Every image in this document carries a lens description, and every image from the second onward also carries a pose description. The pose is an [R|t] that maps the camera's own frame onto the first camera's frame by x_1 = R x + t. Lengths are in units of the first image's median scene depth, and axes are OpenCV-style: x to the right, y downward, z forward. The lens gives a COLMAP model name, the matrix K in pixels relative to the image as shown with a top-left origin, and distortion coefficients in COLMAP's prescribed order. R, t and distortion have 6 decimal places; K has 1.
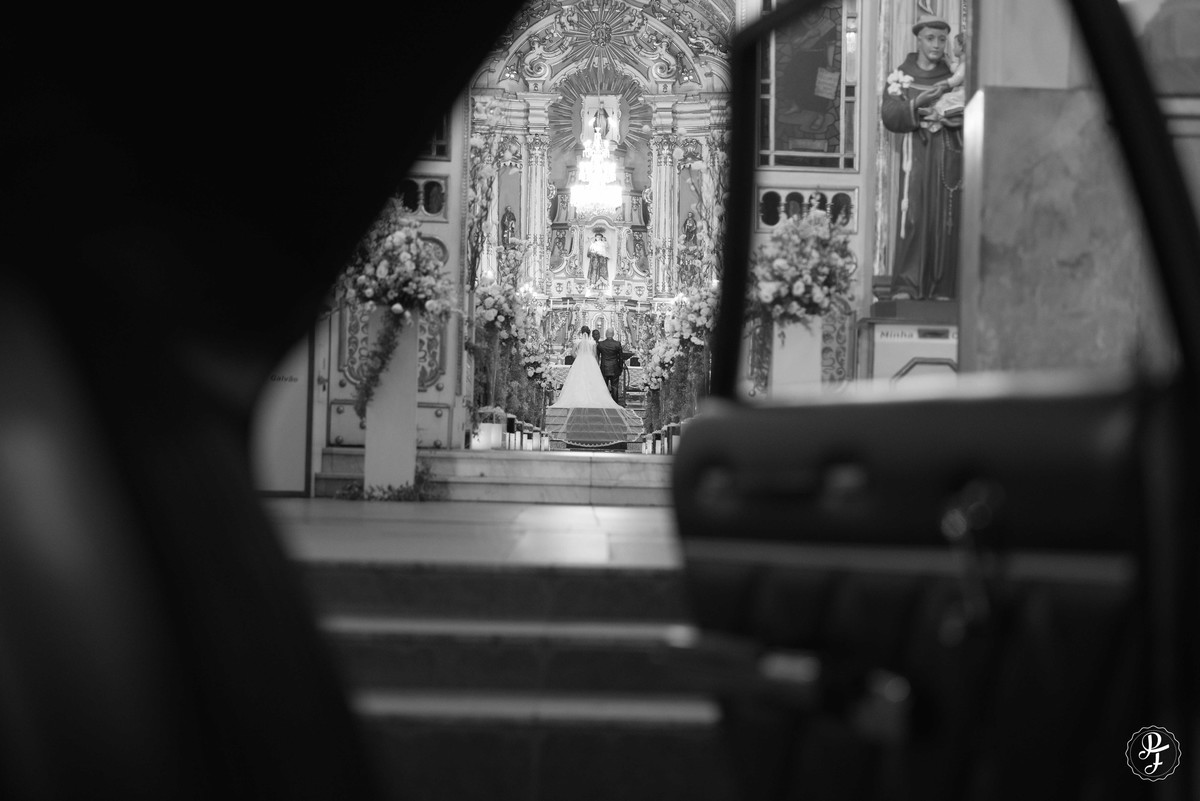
lens RADIAL K [[3272.3, 0, 600.6], [0, 3272.3, 398.5], [0, 0, 1]] dist [0.630617, 0.000000]
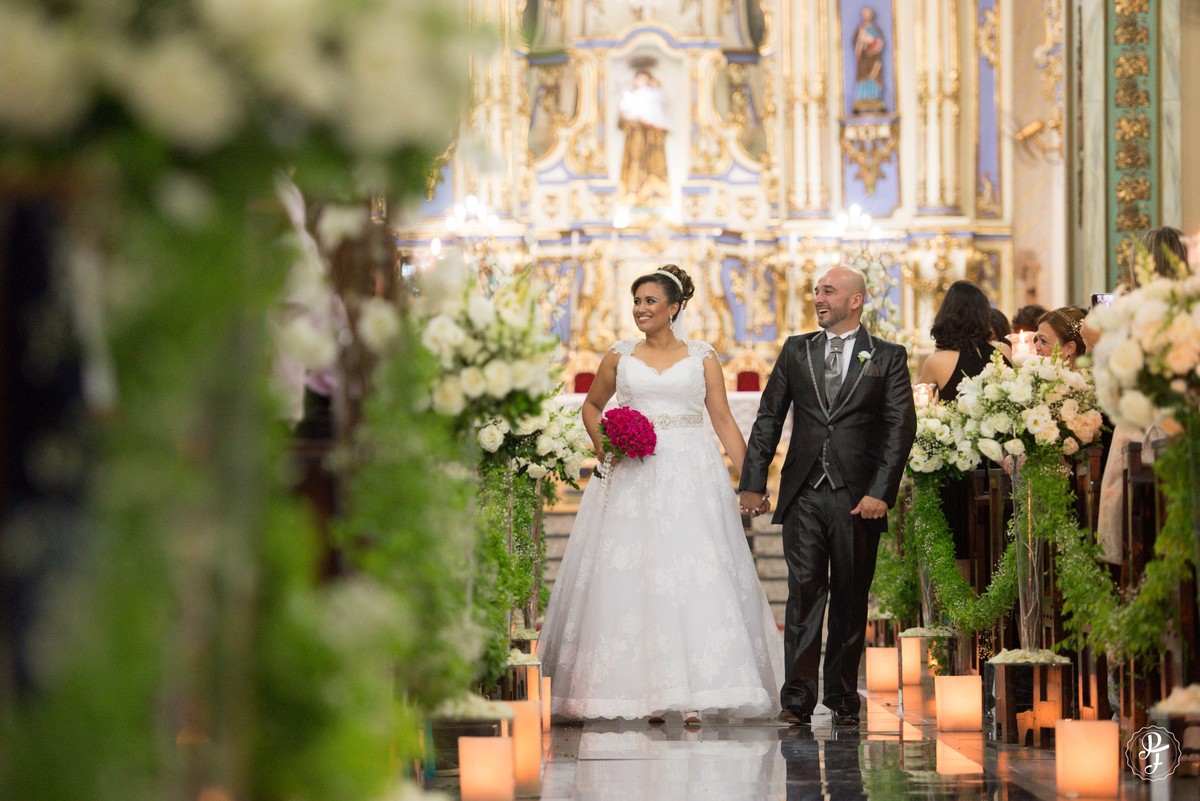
lens RADIAL K [[3272.3, 0, 599.3], [0, 3272.3, 402.0], [0, 0, 1]] dist [0.630617, 0.000000]
pose [[0.999336, -0.033884, 0.013368, -0.012913], [0.033966, 0.999405, -0.005998, -0.006786], [-0.013156, 0.006448, 0.999893, 0.591411]]
